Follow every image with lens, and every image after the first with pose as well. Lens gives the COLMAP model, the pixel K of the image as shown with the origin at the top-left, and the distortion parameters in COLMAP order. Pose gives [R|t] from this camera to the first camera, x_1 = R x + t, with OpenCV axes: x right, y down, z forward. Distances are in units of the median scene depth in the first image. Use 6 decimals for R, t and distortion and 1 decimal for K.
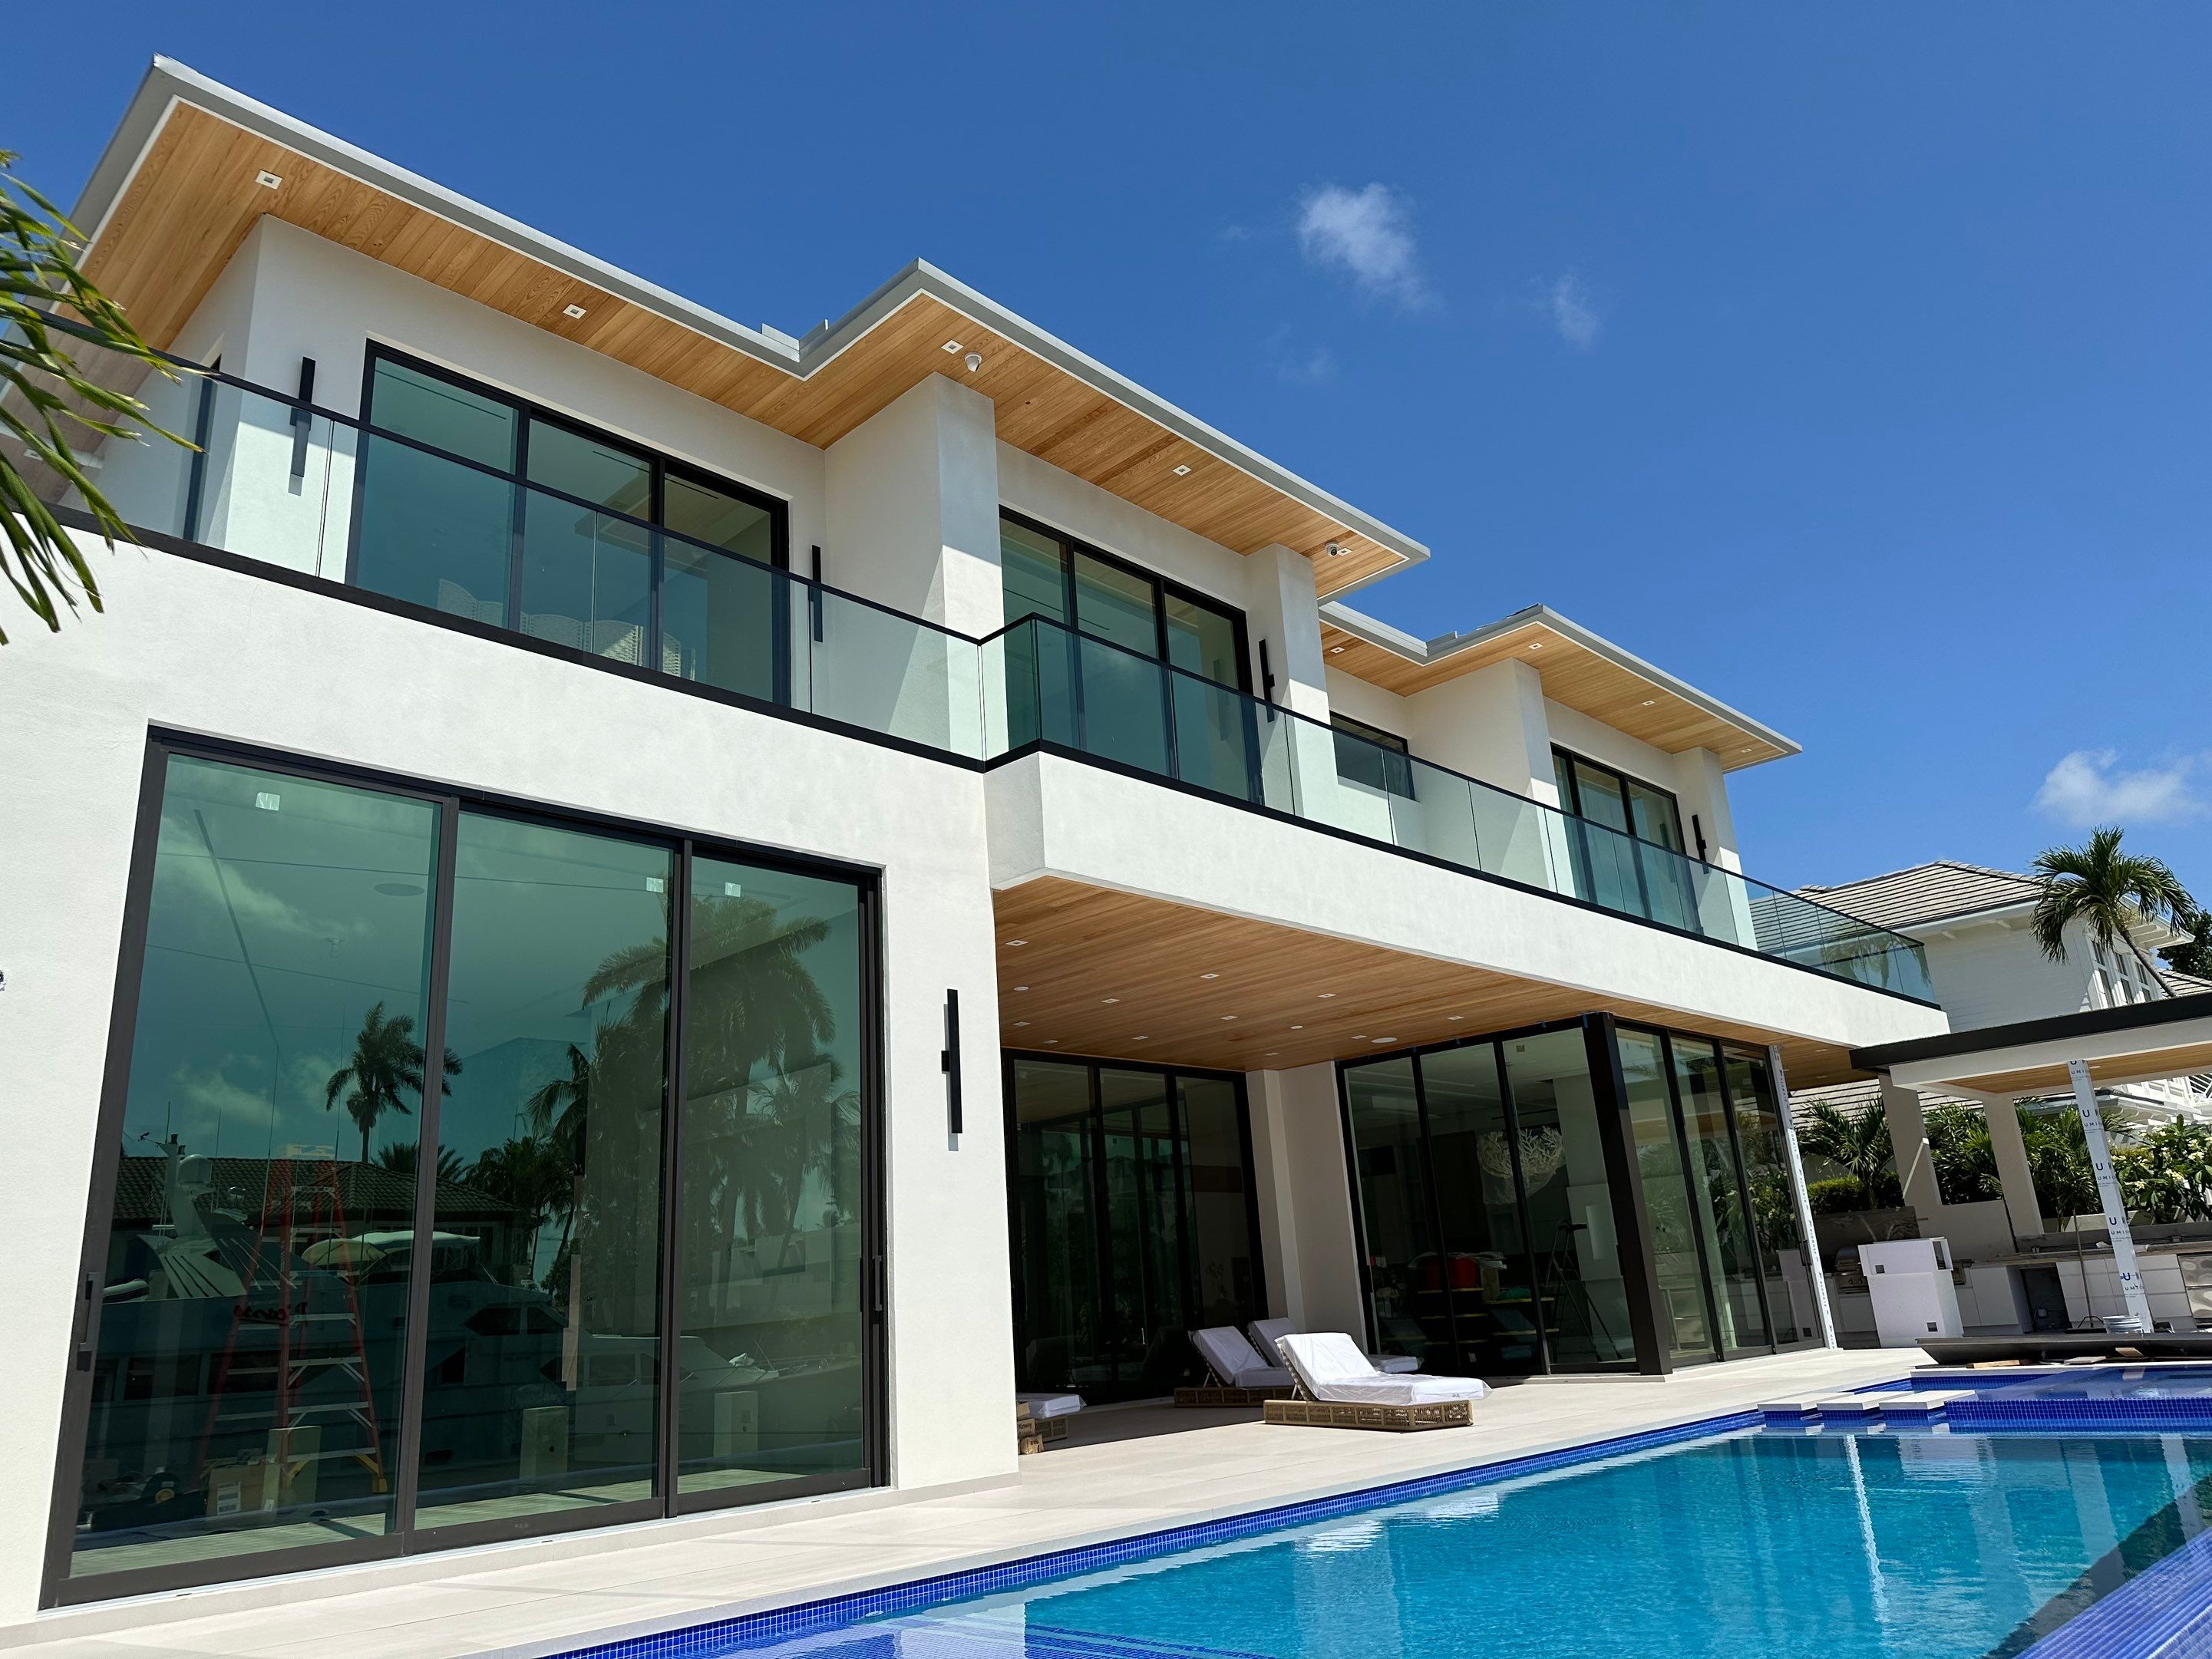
lens RADIAL K [[1546.8, 0, 1106.0], [0, 1546.8, 829.5], [0, 0, 1]] dist [0.052457, -0.063558]
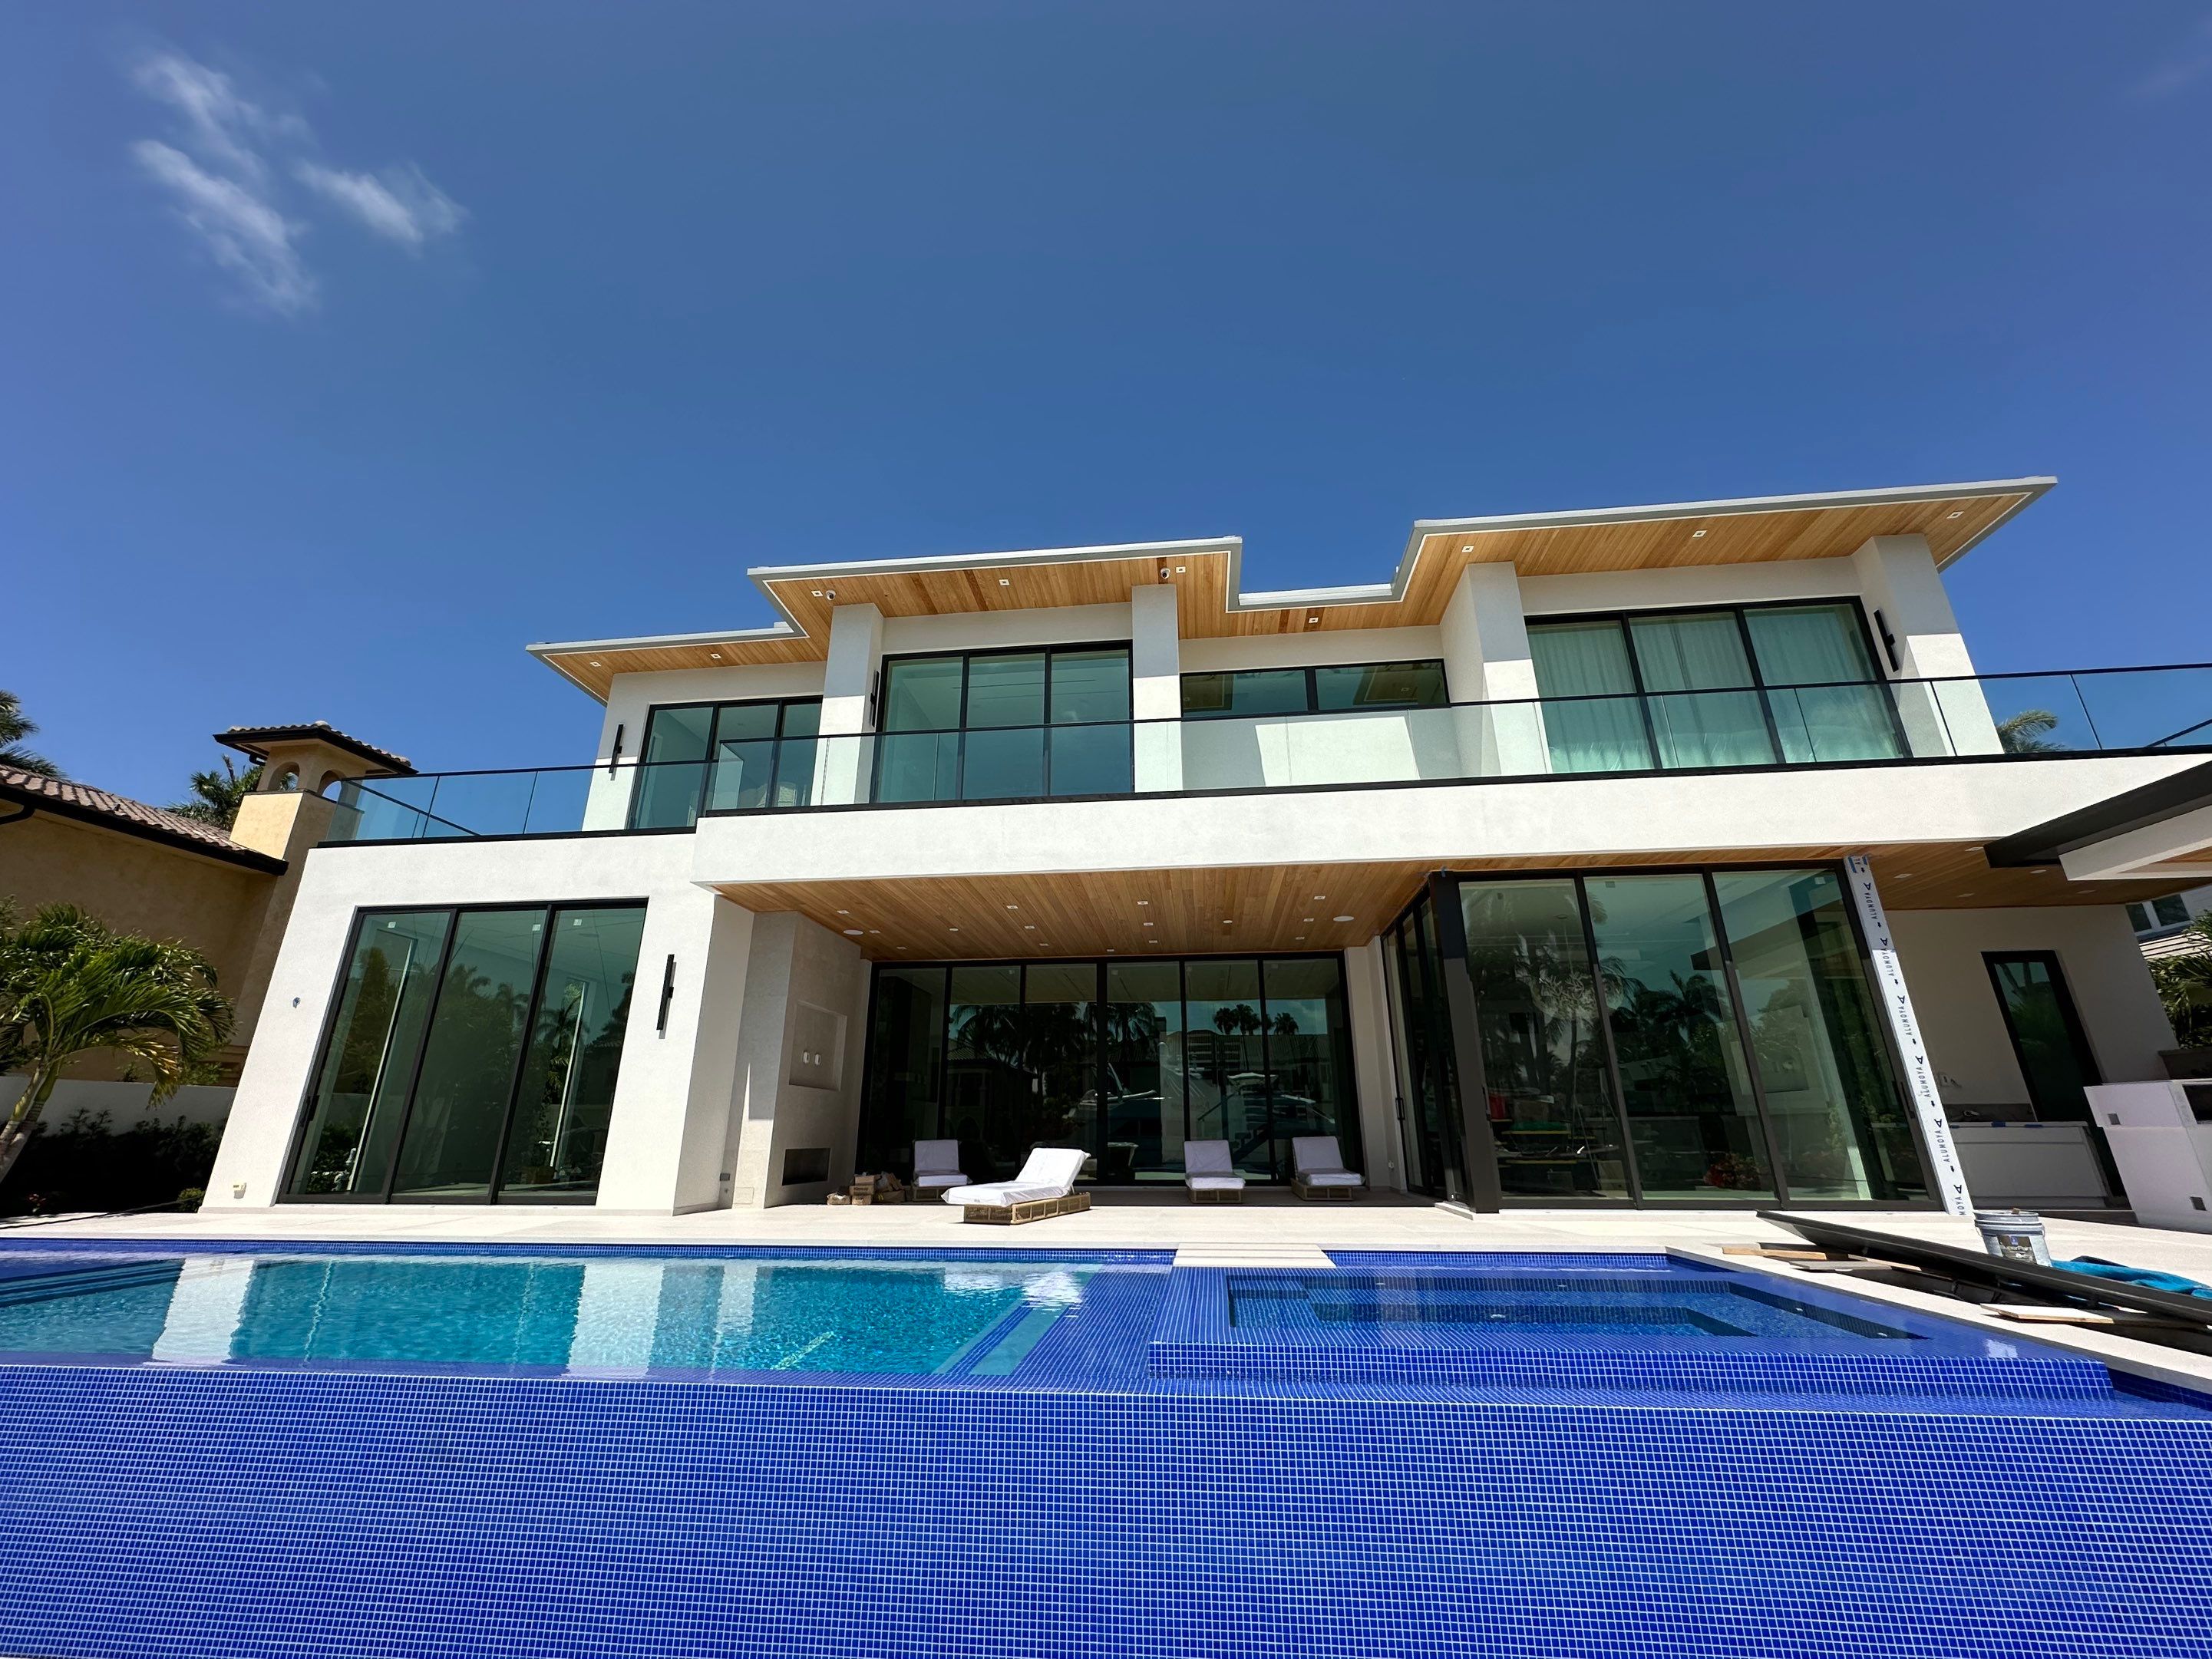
lens RADIAL K [[880.6, 0, 1106.0], [0, 880.6, 829.5], [0, 0, 1]] dist [0.001507, -0.000085]
pose [[0.616700, -0.199874, -0.761401, 0.725856], [0.204594, 0.974687, -0.090151, 0.107119], [0.760147, -0.100182, 0.641982, 0.478239]]
